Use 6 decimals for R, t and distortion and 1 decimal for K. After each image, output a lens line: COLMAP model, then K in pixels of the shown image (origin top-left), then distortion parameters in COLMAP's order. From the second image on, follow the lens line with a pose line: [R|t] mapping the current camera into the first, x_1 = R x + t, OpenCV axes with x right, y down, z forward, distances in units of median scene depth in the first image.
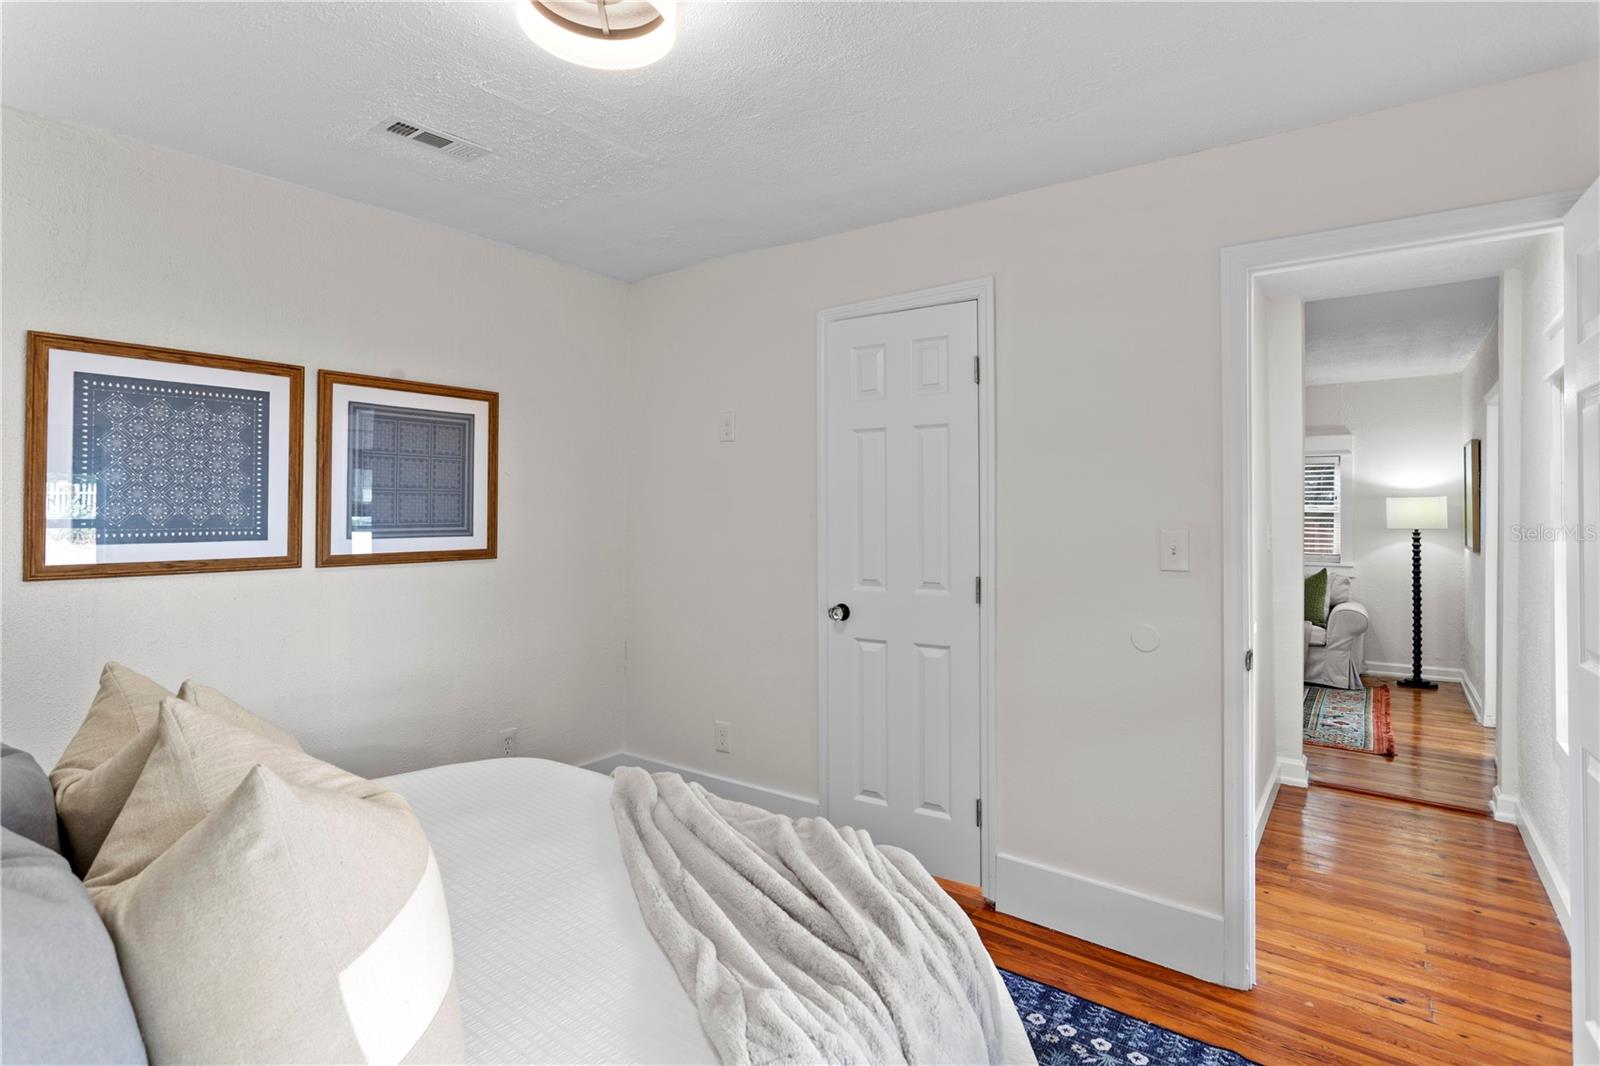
lens RADIAL K [[801.5, 0, 809.4], [0, 801.5, 516.2], [0, 0, 1]] dist [-0.003500, 0.000053]
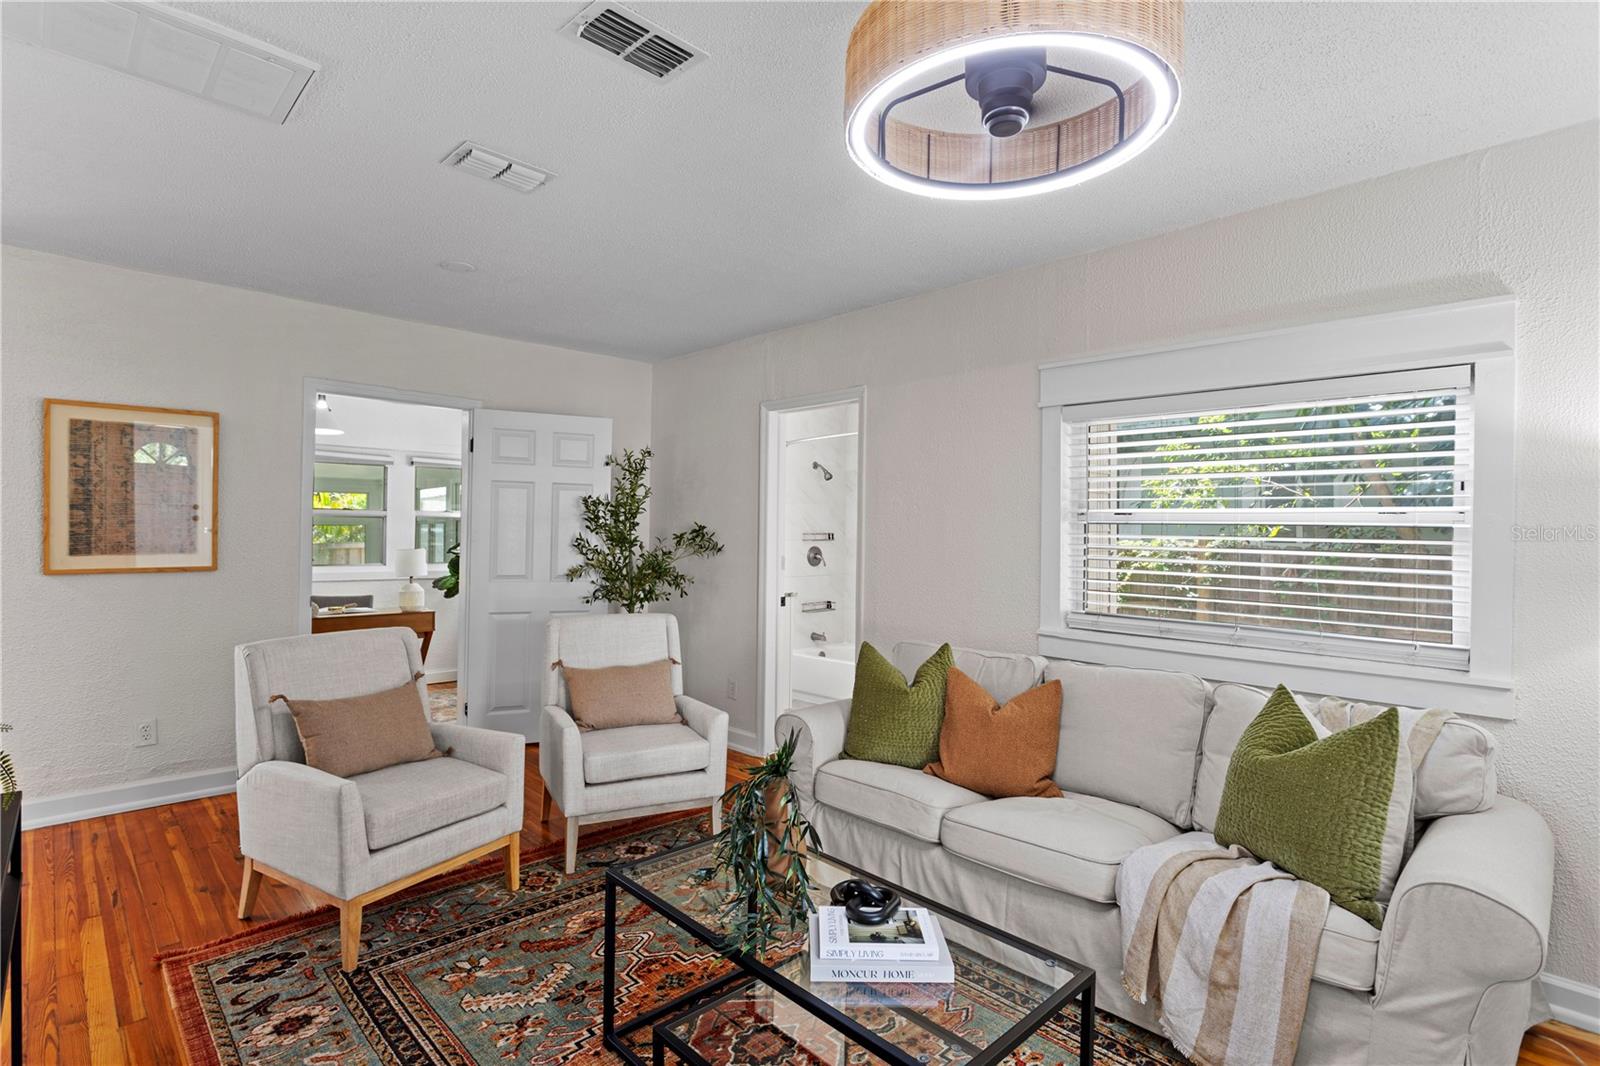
lens RADIAL K [[793.6, 0, 779.4], [0, 793.6, 529.0], [0, 0, 1]] dist [-0.004281, 0.000979]
pose [[0.981438, 0.007338, -0.191641, 0.441535], [-0.003664, 0.999803, 0.019517, -0.009866], [0.191746, -0.018452, 0.981271, 0.616077]]
